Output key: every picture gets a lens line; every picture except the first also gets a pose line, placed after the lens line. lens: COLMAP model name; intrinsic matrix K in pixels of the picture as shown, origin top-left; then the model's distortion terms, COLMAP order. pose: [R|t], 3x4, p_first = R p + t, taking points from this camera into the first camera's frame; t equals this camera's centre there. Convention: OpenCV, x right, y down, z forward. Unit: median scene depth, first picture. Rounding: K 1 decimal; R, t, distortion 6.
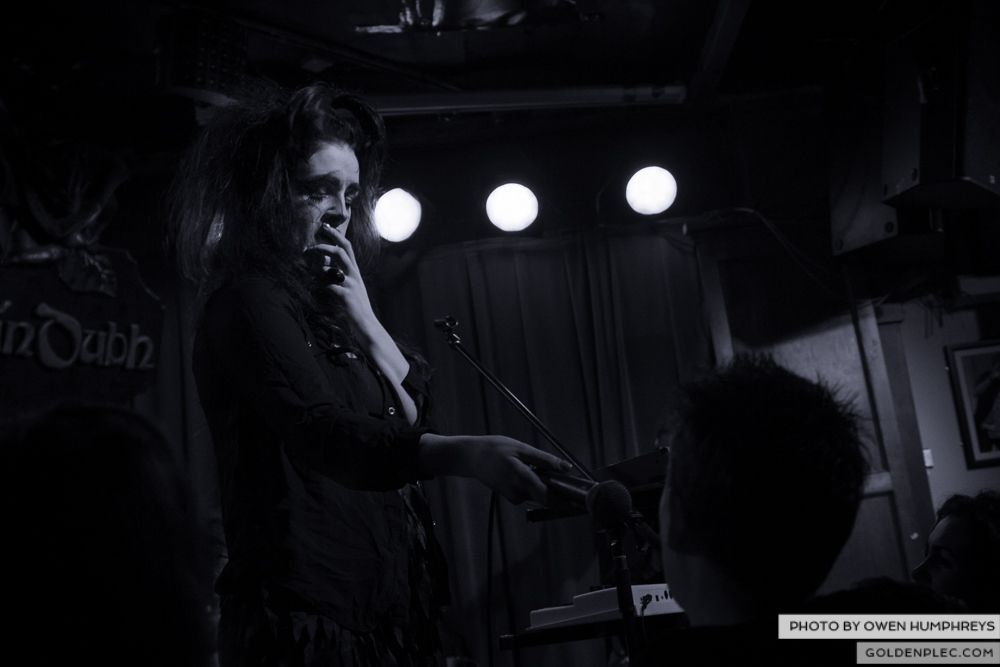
lens RADIAL K [[1266.7, 0, 500.0], [0, 1266.7, 333.5], [0, 0, 1]] dist [-0.106809, 0.008953]
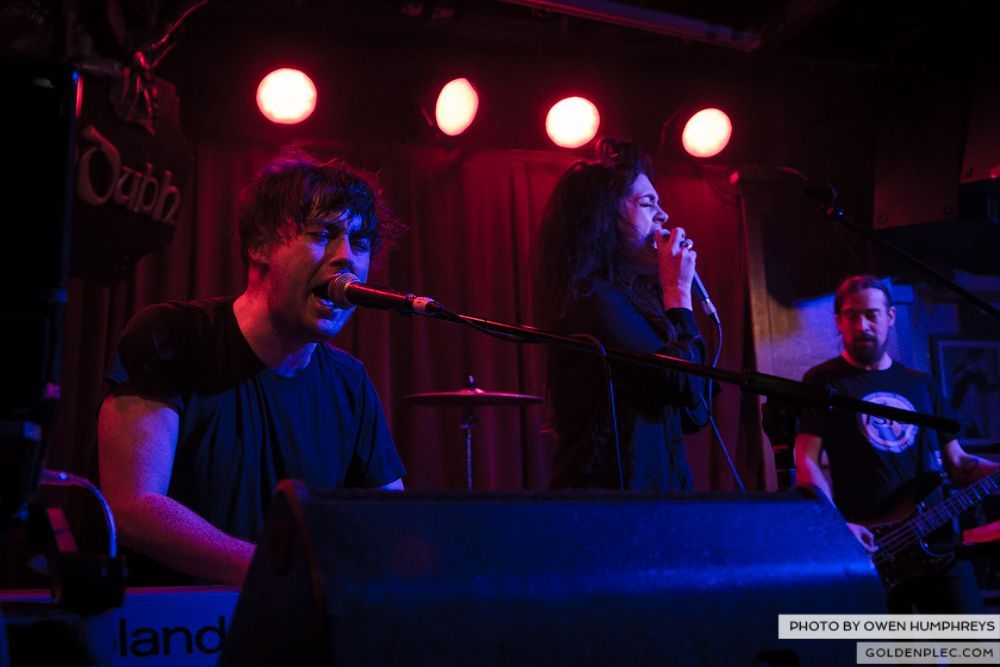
lens RADIAL K [[1291.4, 0, 500.0], [0, 1291.4, 333.5], [0, 0, 1]] dist [-0.107329, 0.078565]
pose [[0.946910, 0.145873, 0.286501, -0.315101], [-0.152612, 0.988285, 0.001209, 0.068510], [-0.282968, -0.044868, 0.958079, 0.083839]]
